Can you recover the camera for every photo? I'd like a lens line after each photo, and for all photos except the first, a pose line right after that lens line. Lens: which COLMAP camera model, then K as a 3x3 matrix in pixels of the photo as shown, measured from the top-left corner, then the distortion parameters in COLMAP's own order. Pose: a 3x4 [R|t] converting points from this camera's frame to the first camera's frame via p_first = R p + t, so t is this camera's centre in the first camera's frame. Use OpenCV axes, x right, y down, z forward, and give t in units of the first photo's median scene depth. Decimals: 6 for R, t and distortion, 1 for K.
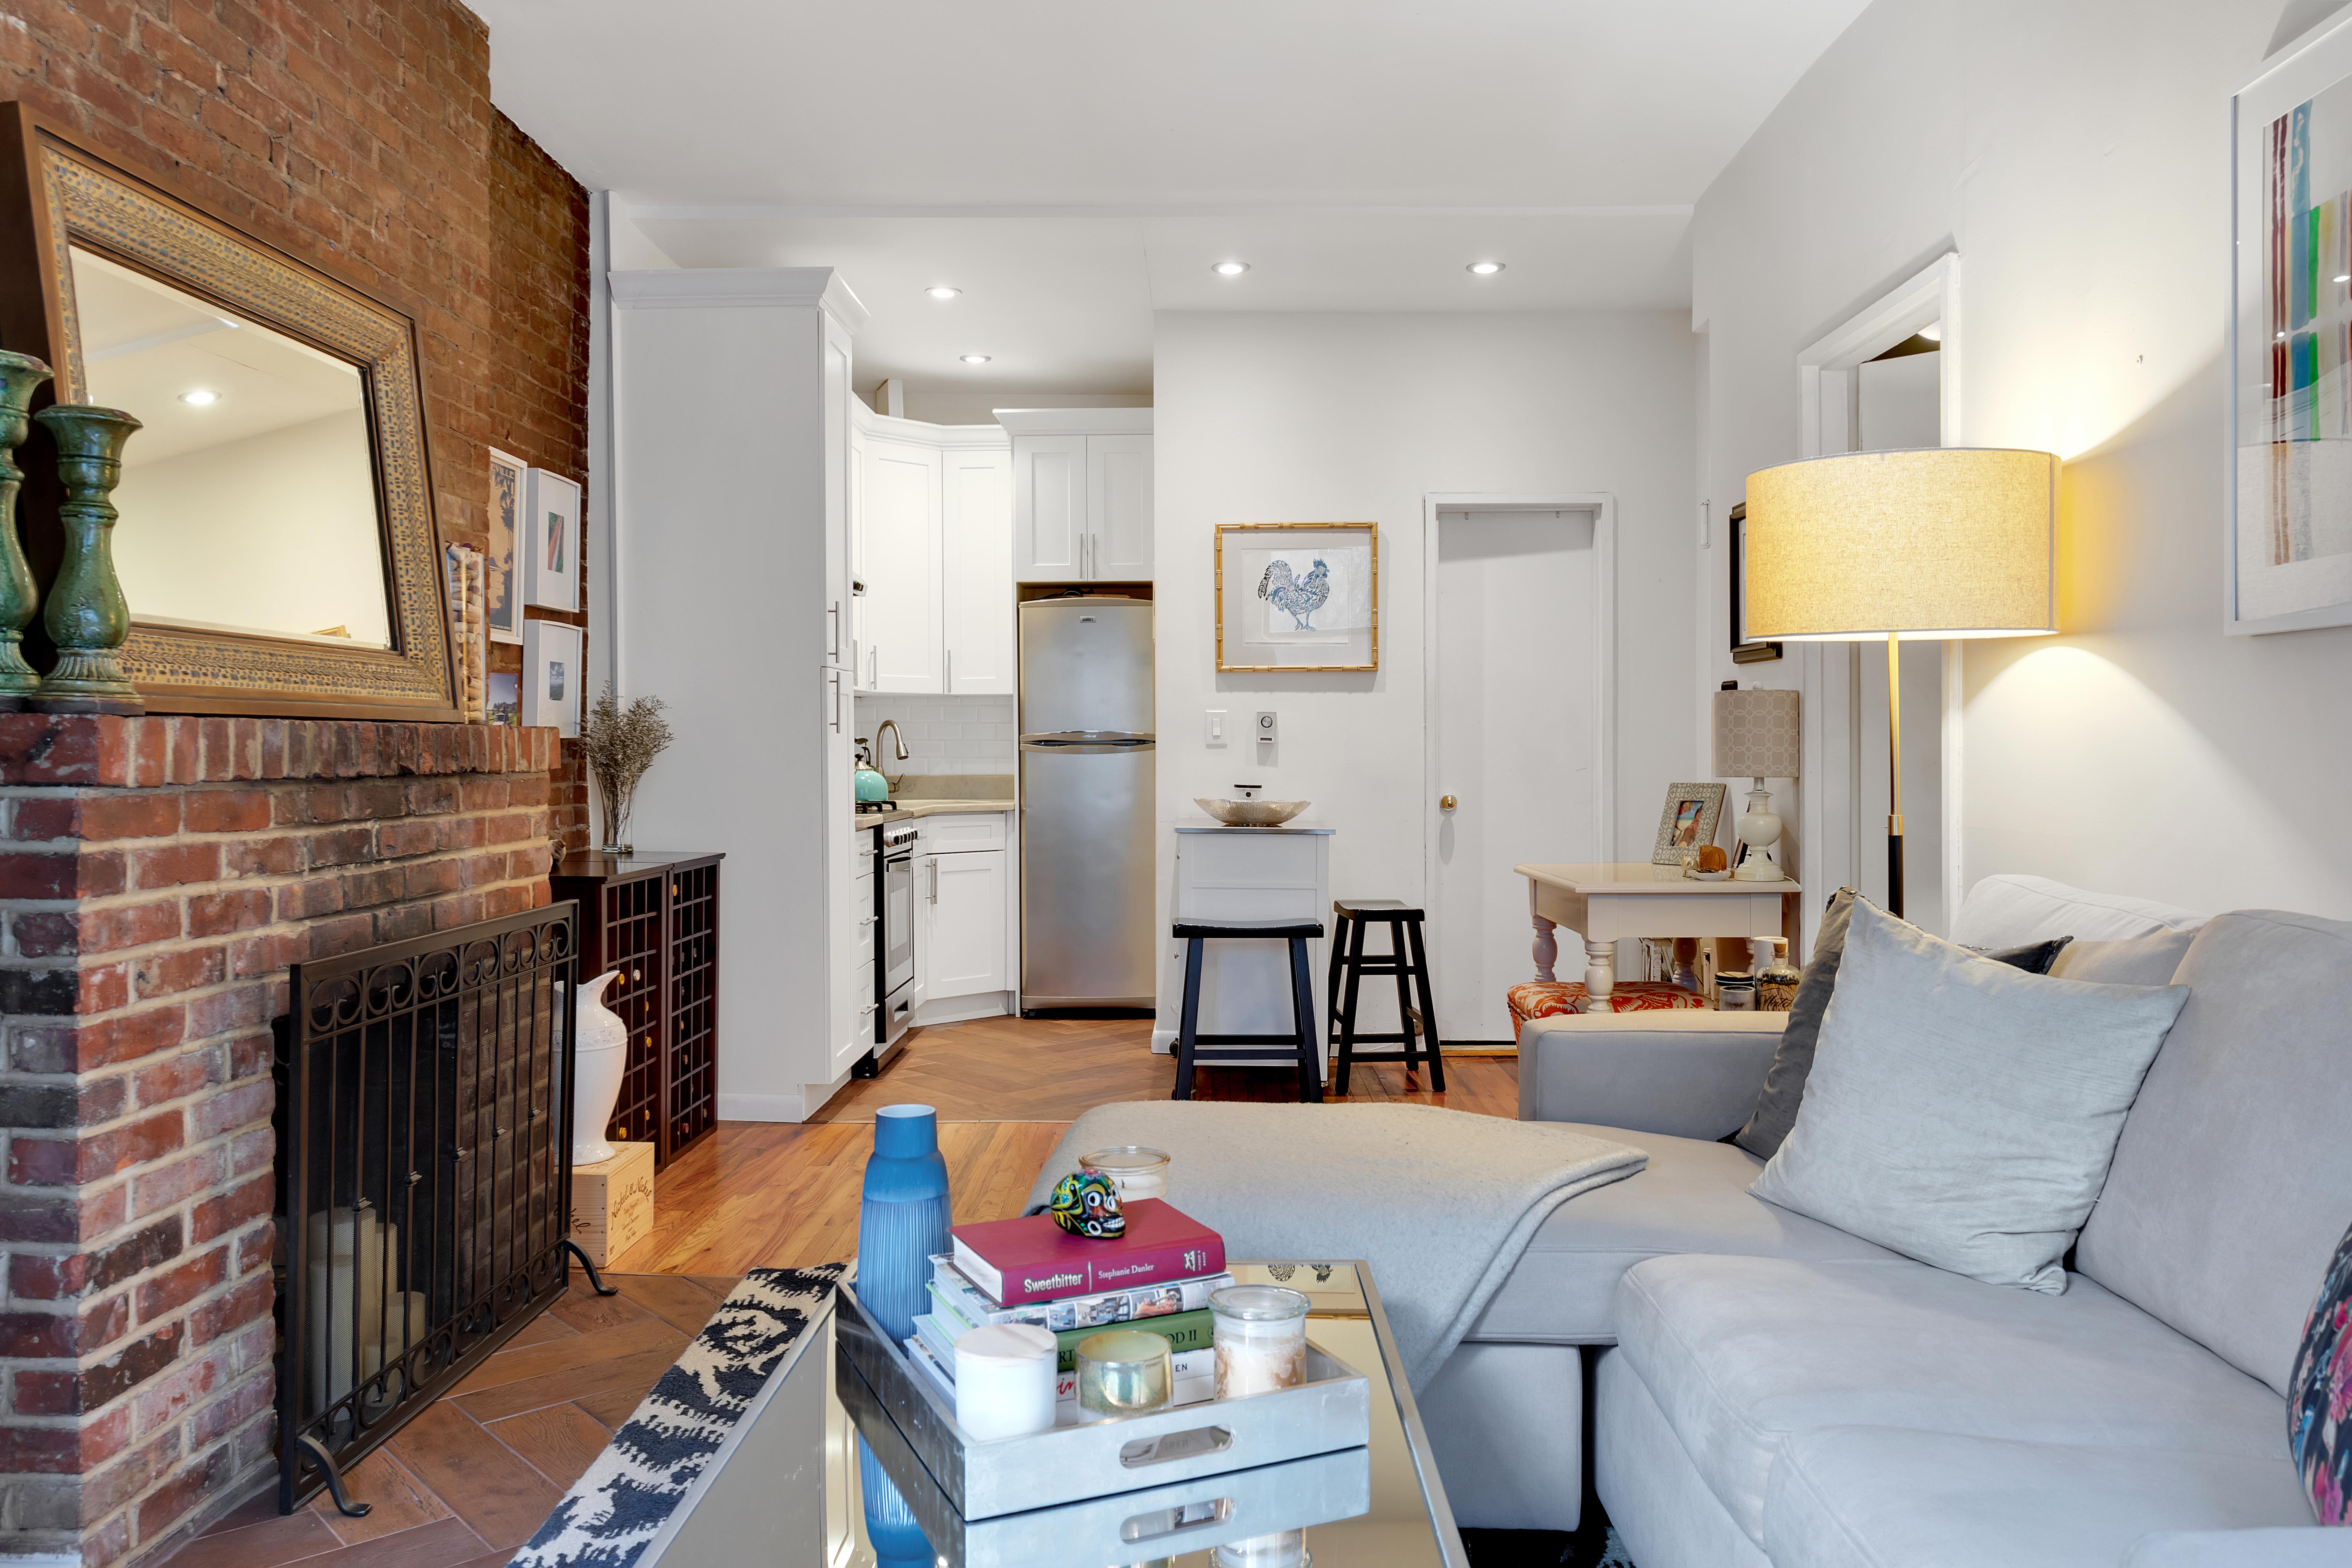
lens RADIAL K [[1938.9, 0, 1176.0], [0, 1938.9, 784.0], [0, 0, 1]] dist [0.000285, 0.000438]
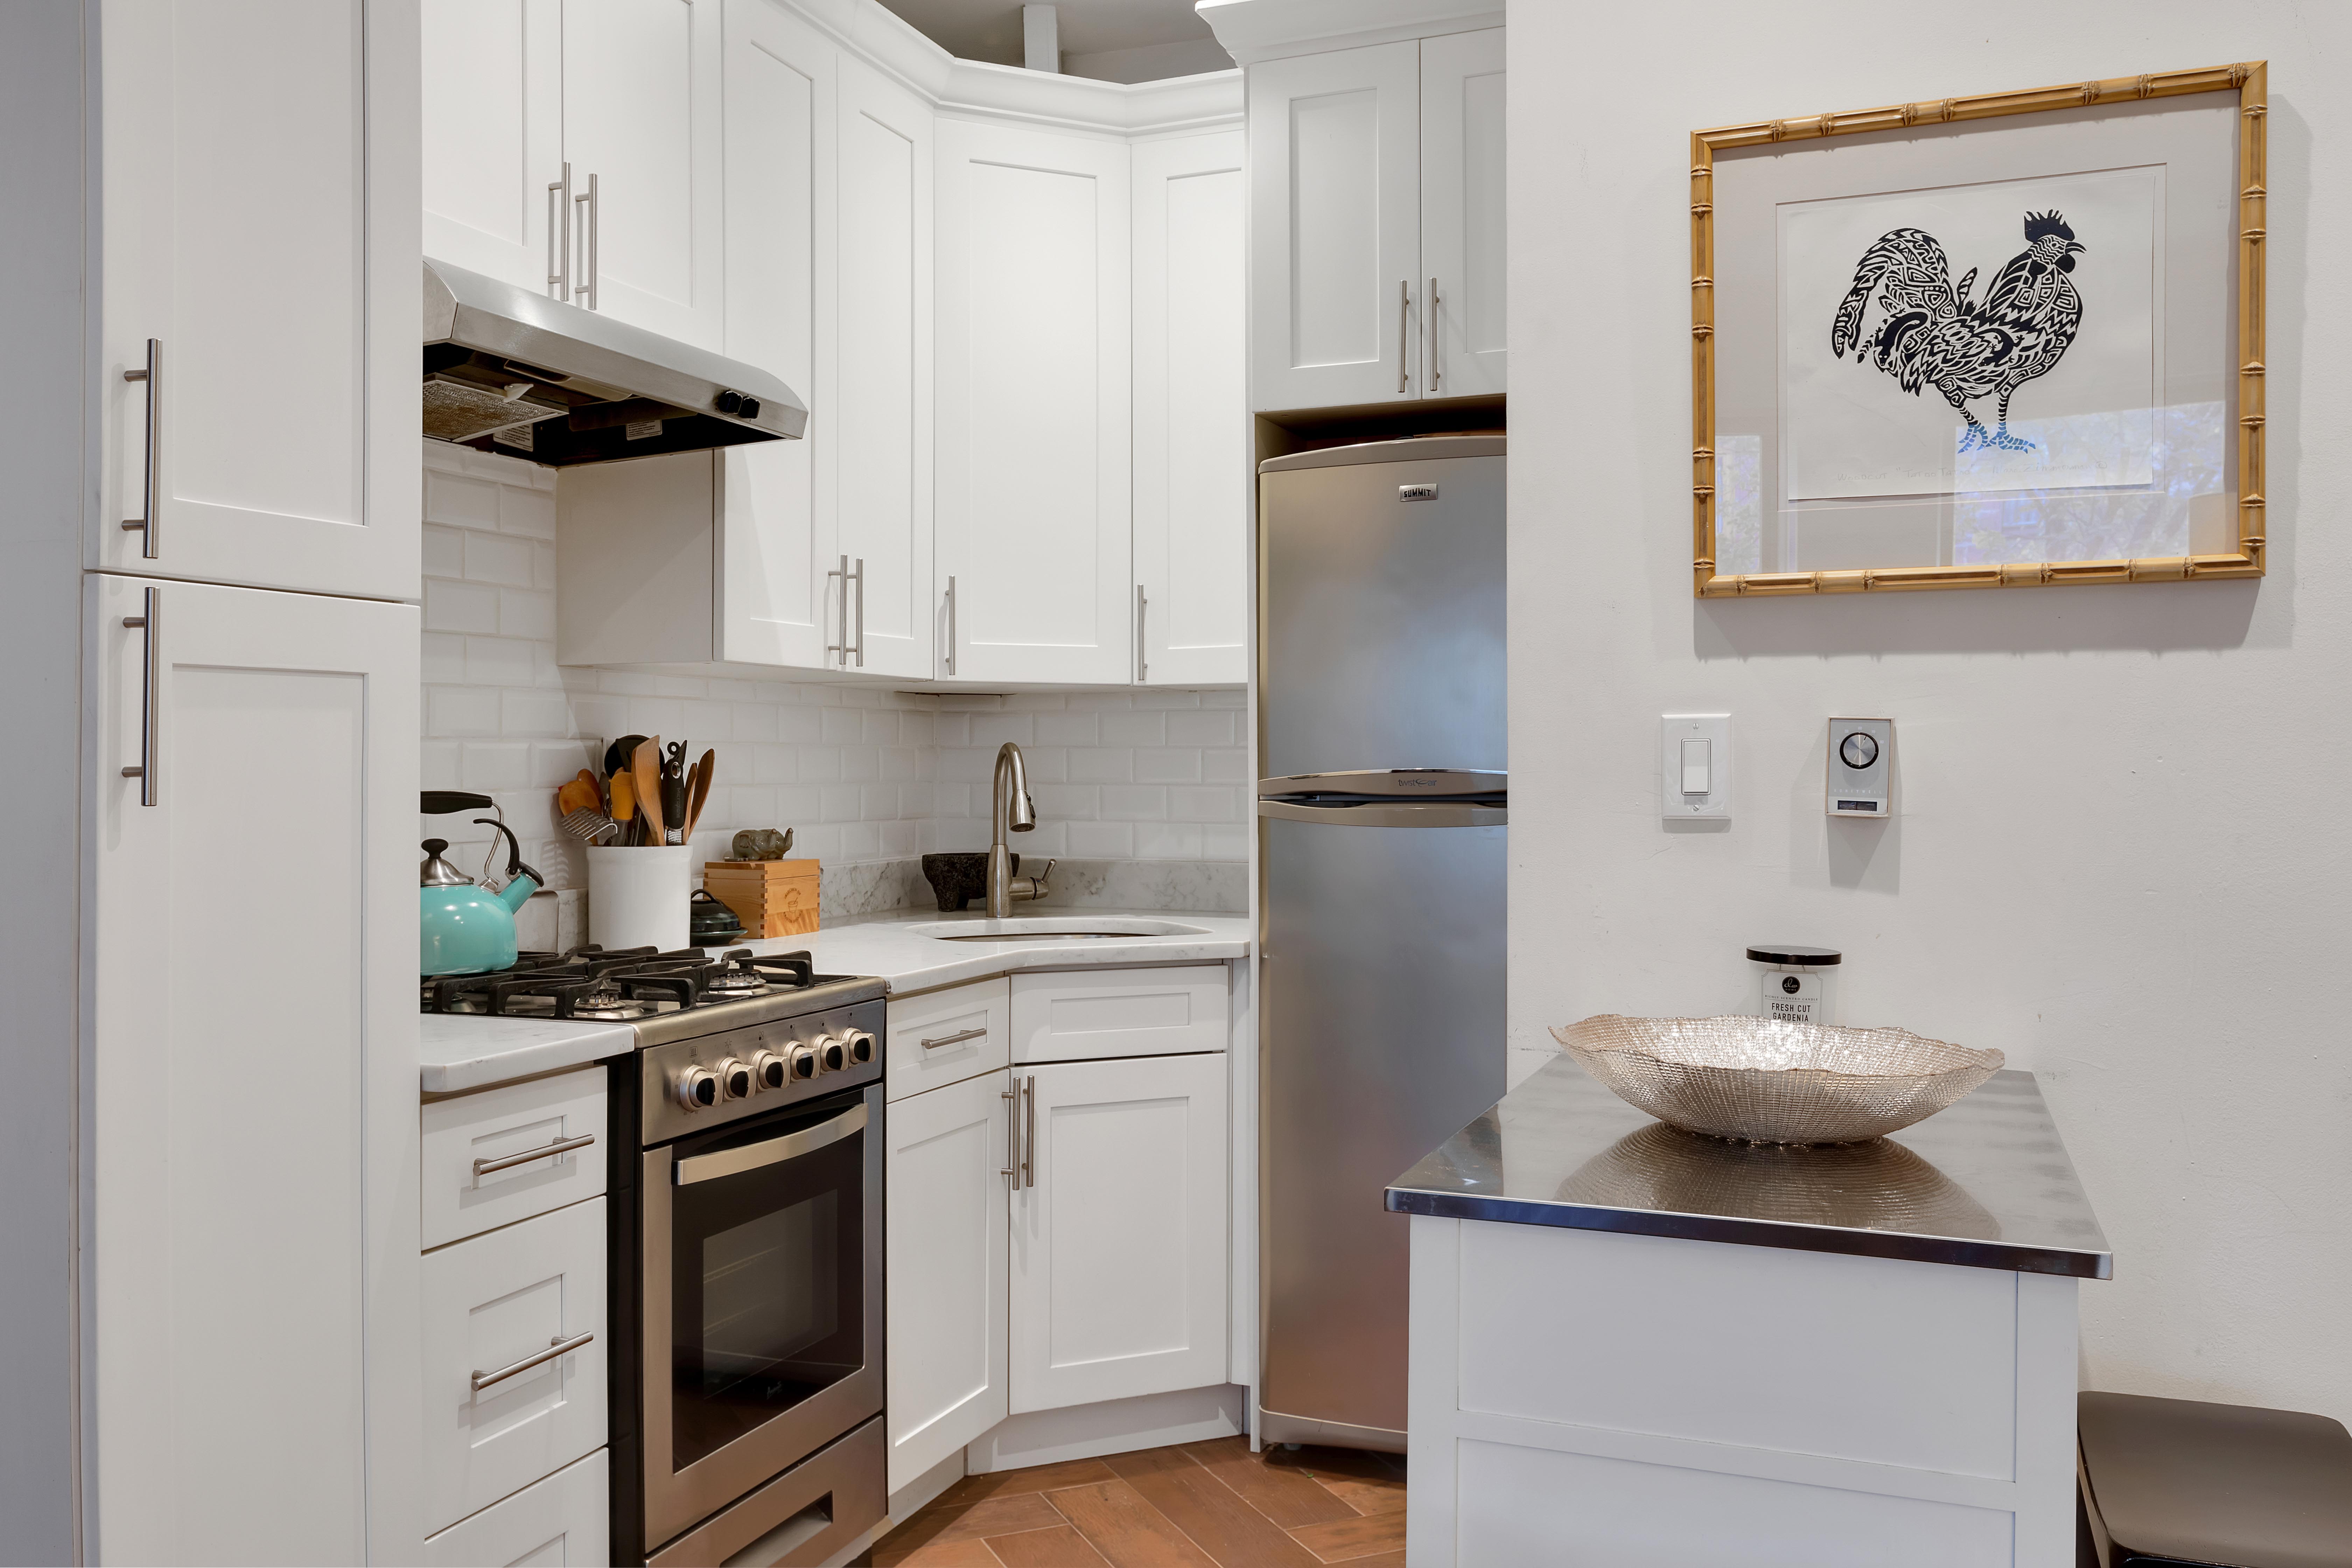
lens RADIAL K [[1938.9, 0, 1176.0], [0, 1938.9, 784.0], [0, 0, 1]] dist [0.000285, 0.000438]
pose [[0.940090, 0.002654, -0.340915, 0.049535], [-0.004030, 0.999986, -0.003328, -0.025051], [0.340902, 0.004503, 0.940088, 0.667816]]
